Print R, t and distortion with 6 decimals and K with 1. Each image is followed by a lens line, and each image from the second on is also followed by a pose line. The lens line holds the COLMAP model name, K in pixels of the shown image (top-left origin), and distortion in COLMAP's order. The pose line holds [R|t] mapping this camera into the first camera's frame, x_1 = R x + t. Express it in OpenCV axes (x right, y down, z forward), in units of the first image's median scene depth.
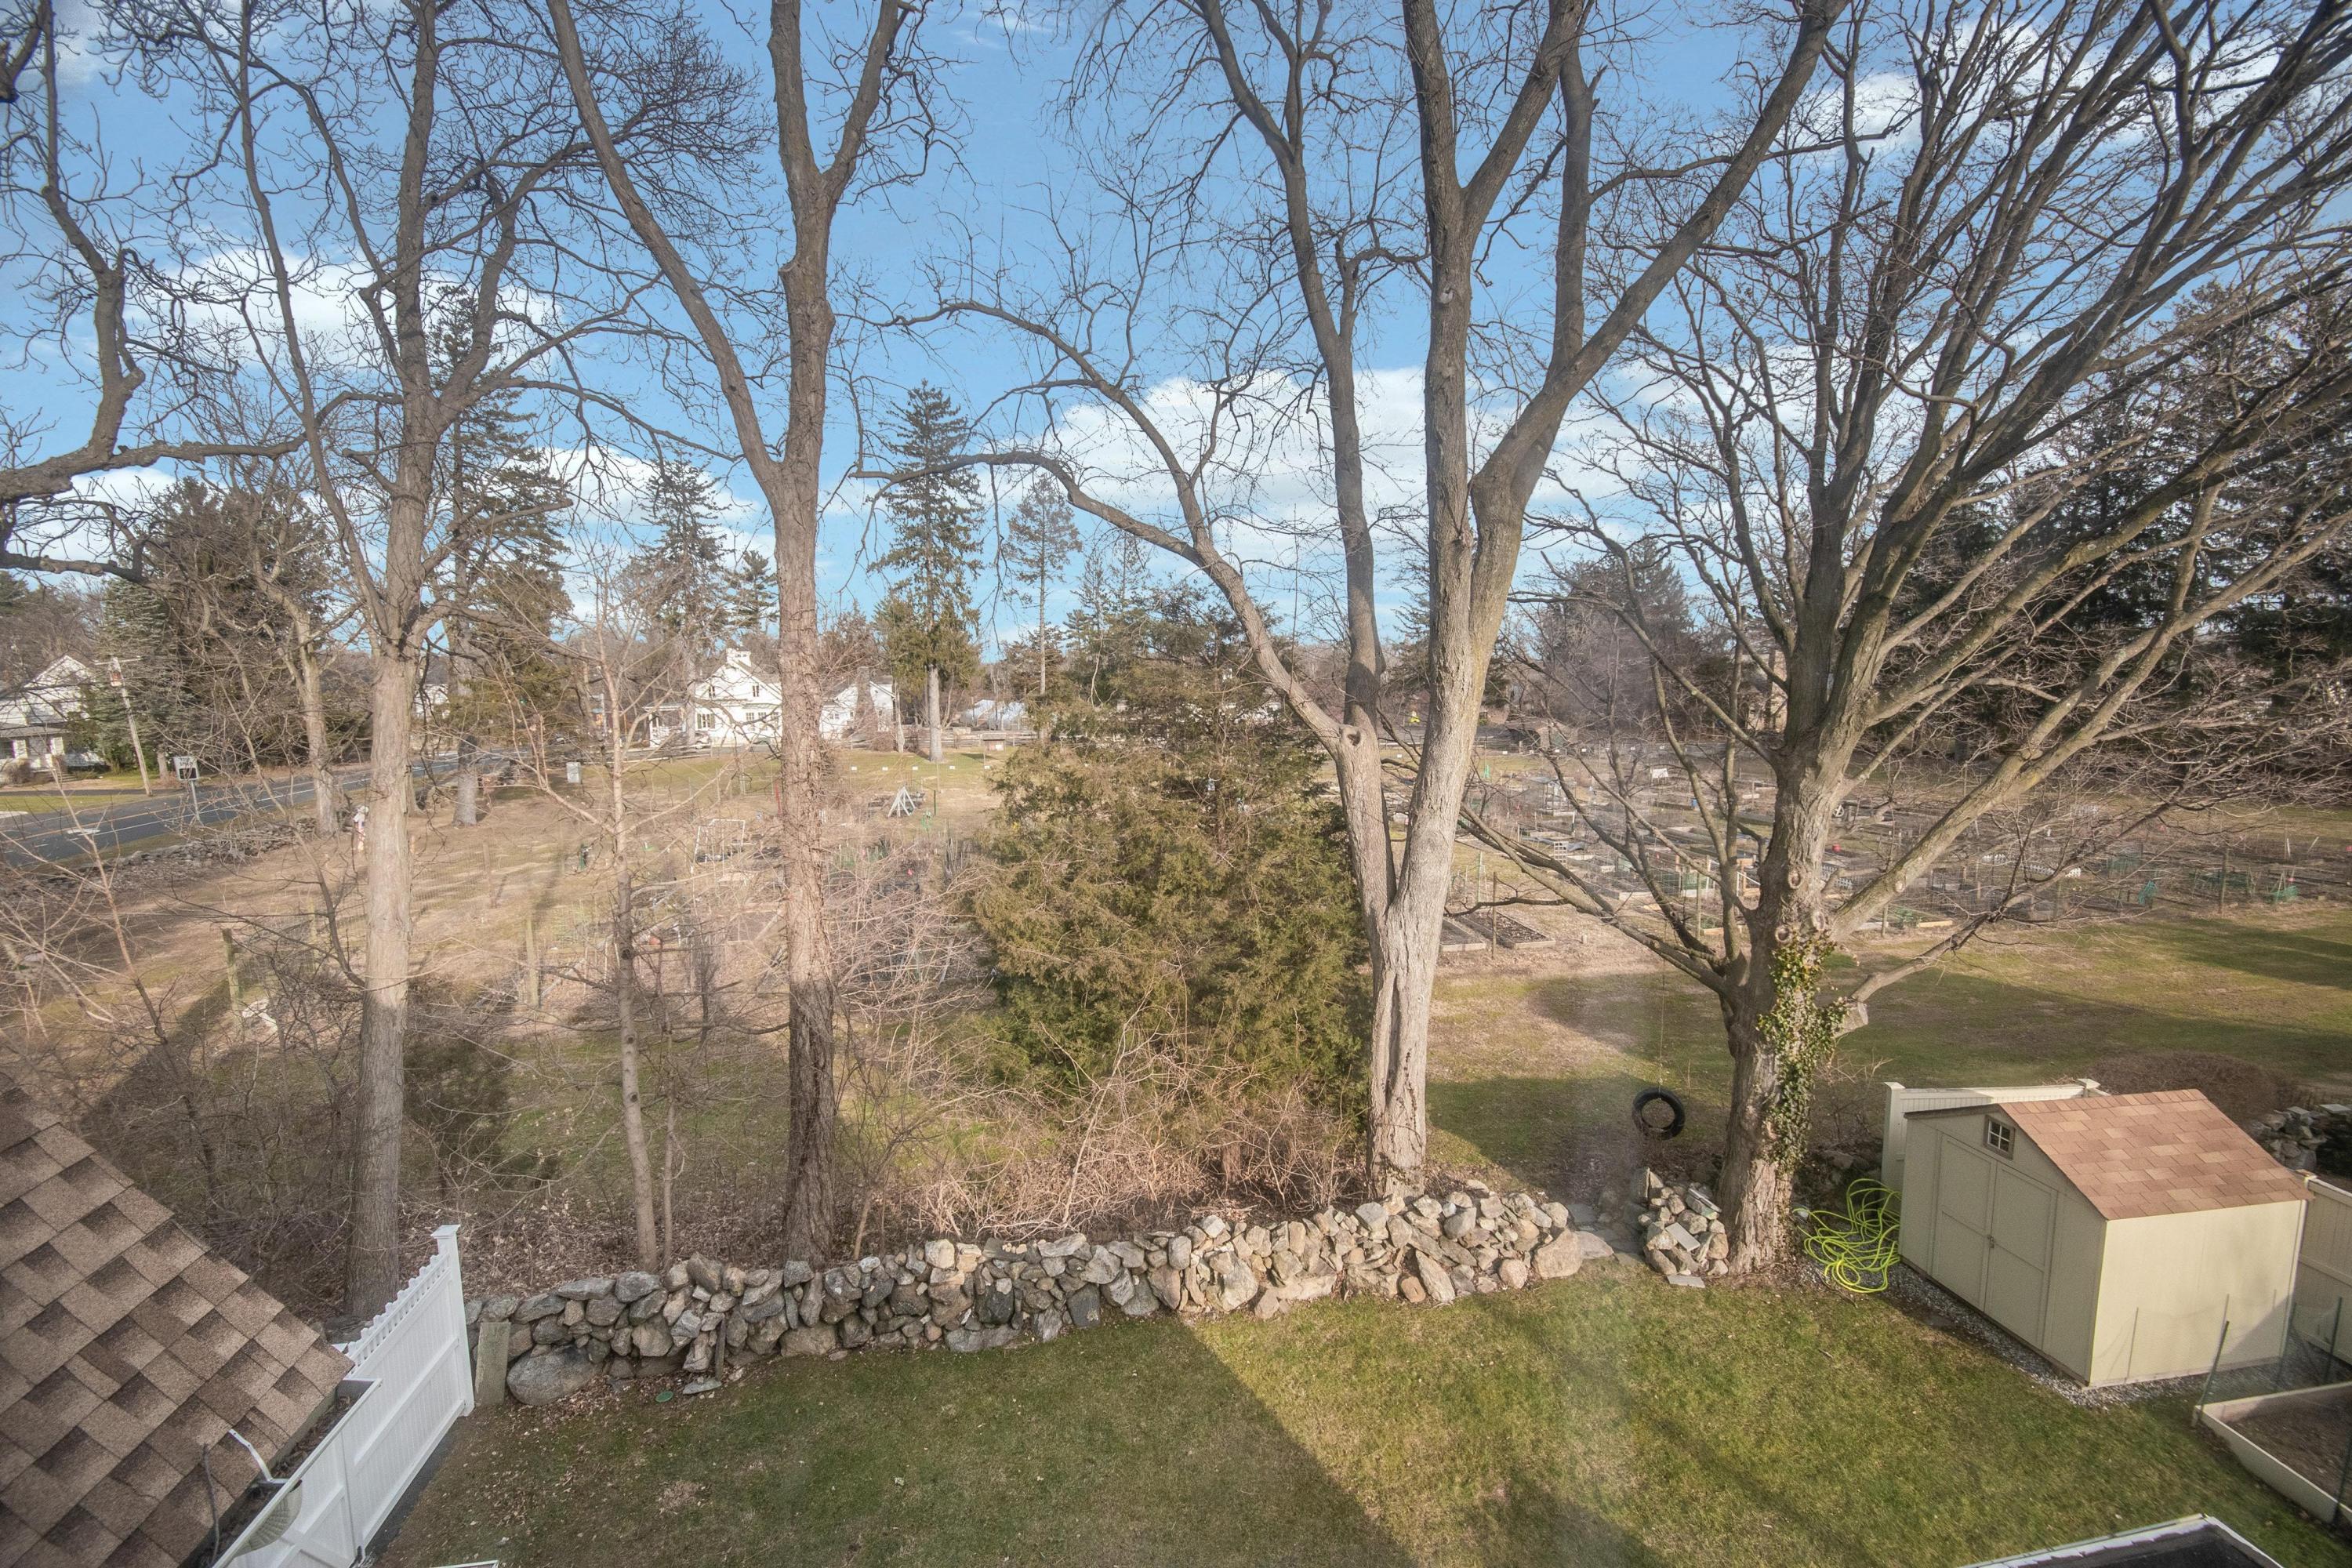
lens RADIAL K [[1905.4, 0, 1173.8], [0, 1905.4, 786.7], [0, 0, 1]] dist [-0.019588, -0.005481]
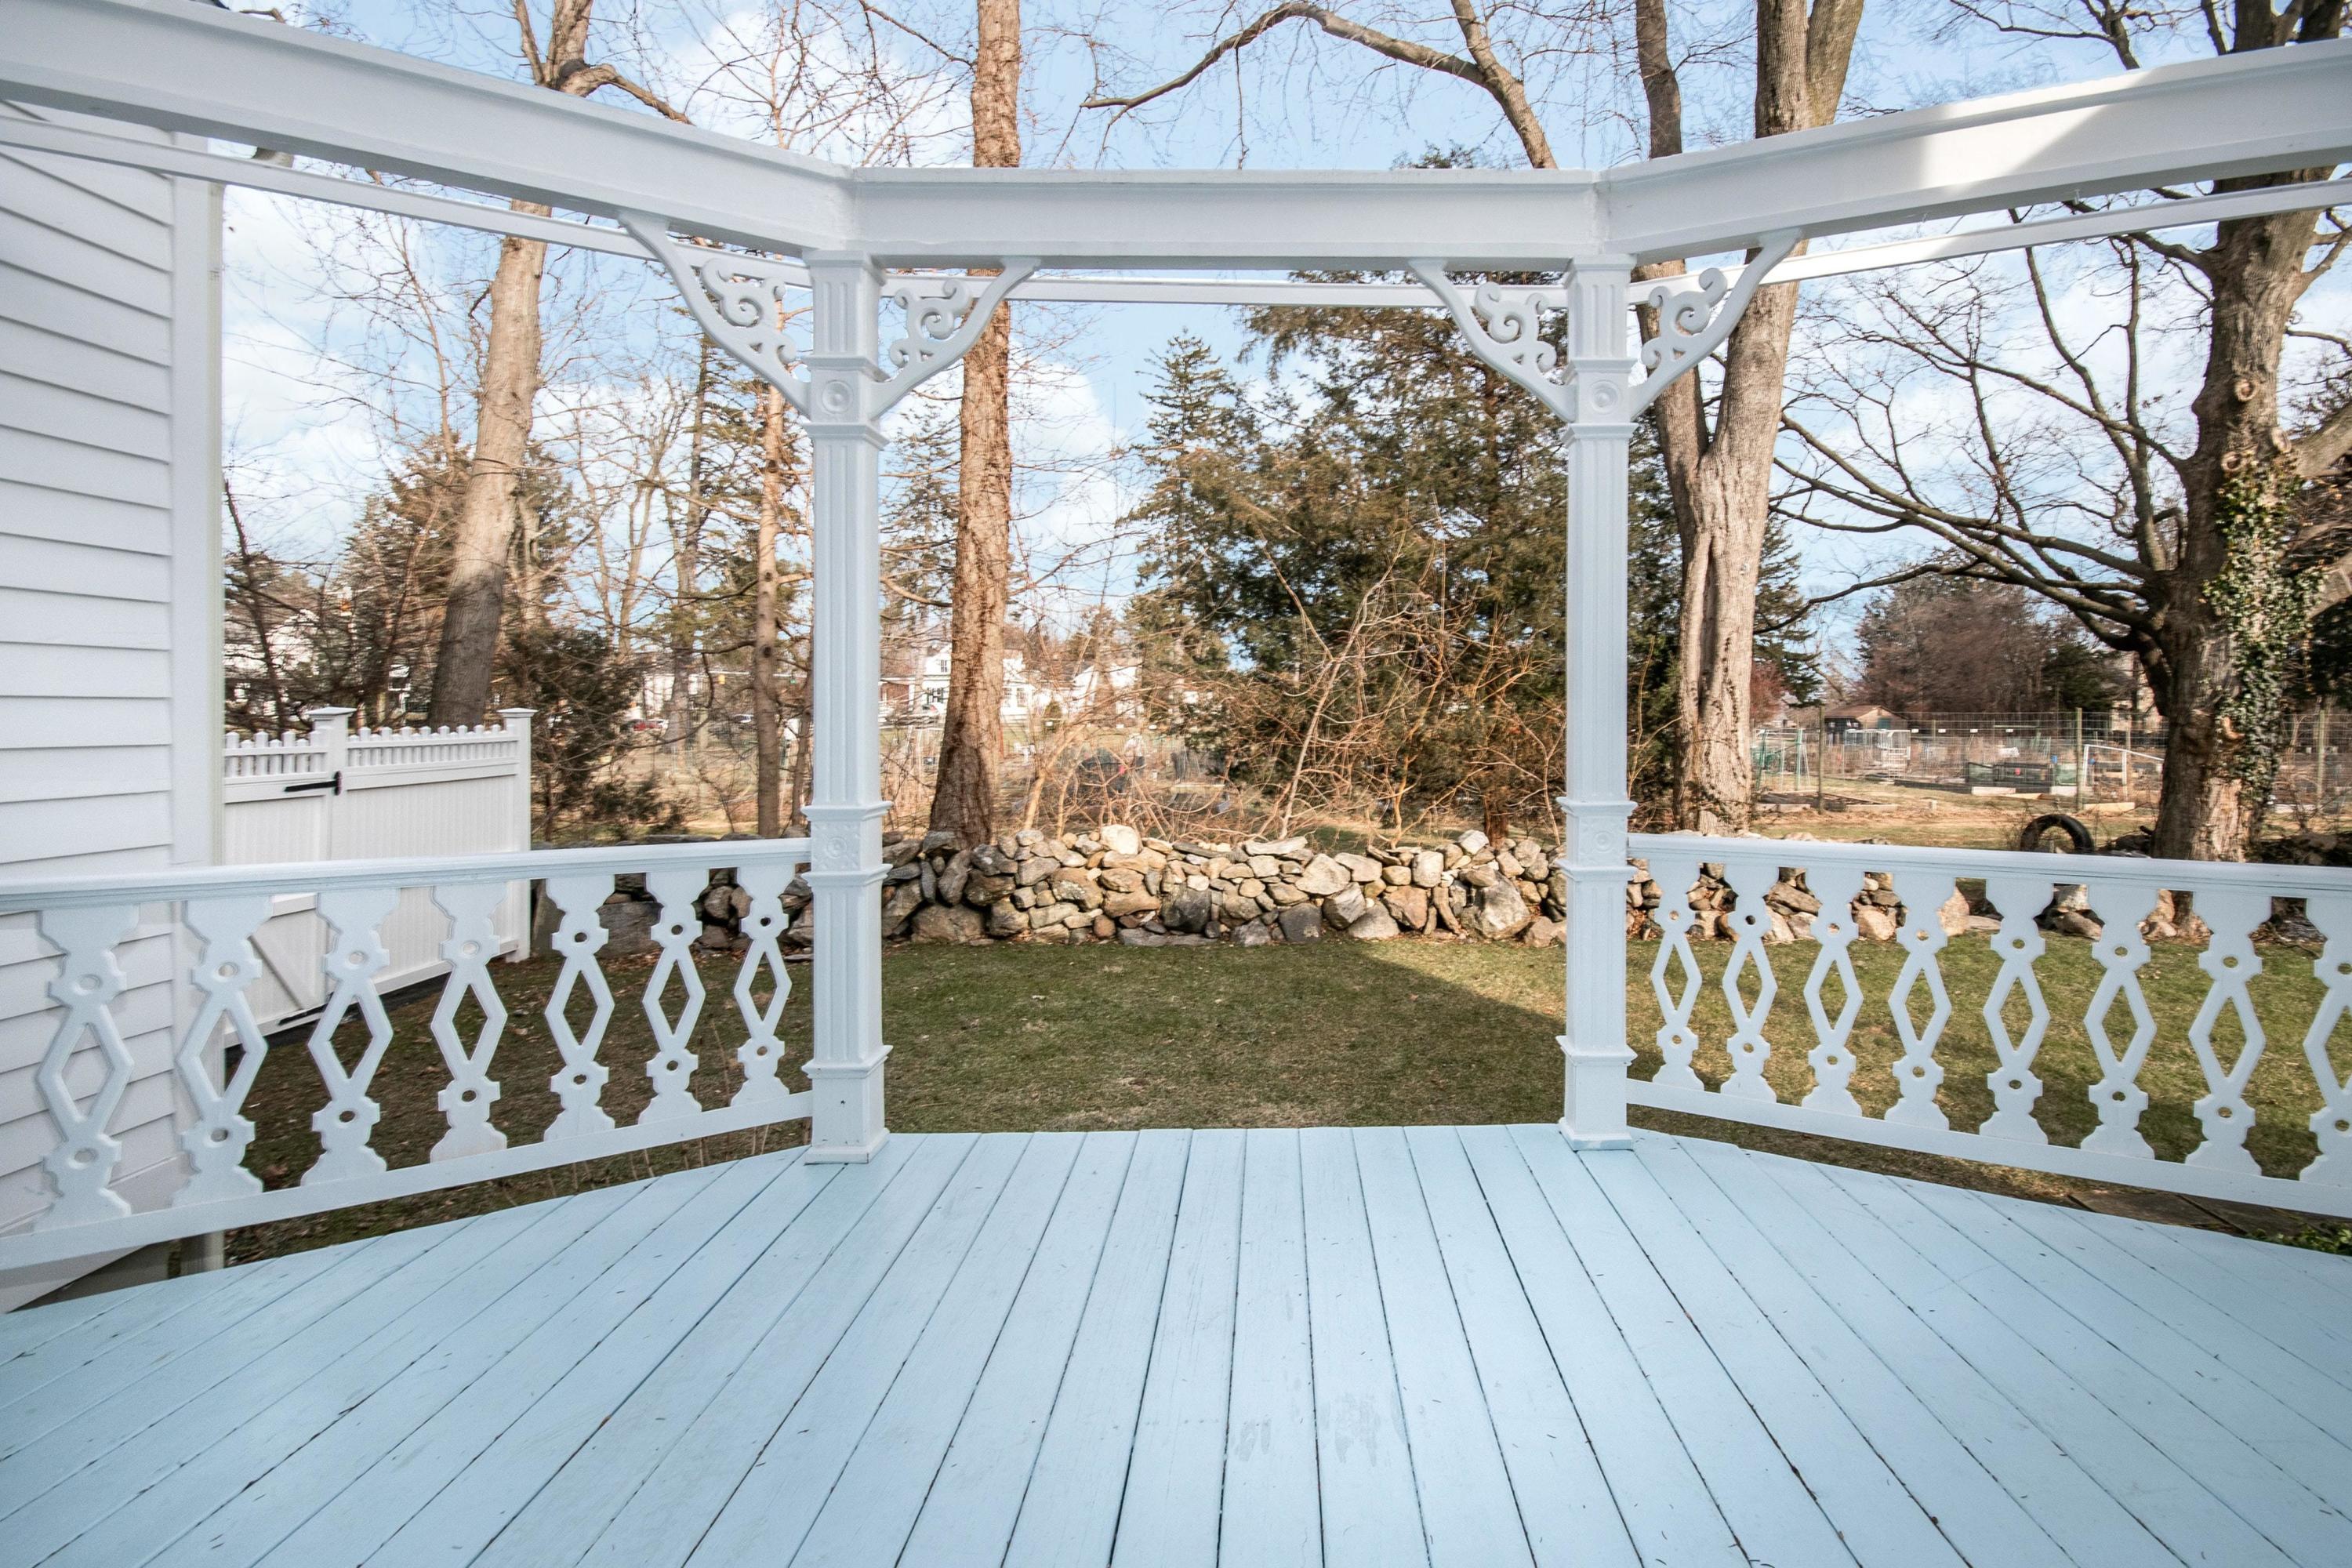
lens RADIAL K [[1905.4, 0, 1180.0], [0, 1905.4, 778.5], [0, 0, 1]] dist [-0.019588, -0.005481]
pose [[0.989579, 0.021597, -0.142359, 0.013245], [-0.049457, 0.979517, -0.195193, 0.364995], [0.135228, 0.200200, 0.970378, 0.228036]]
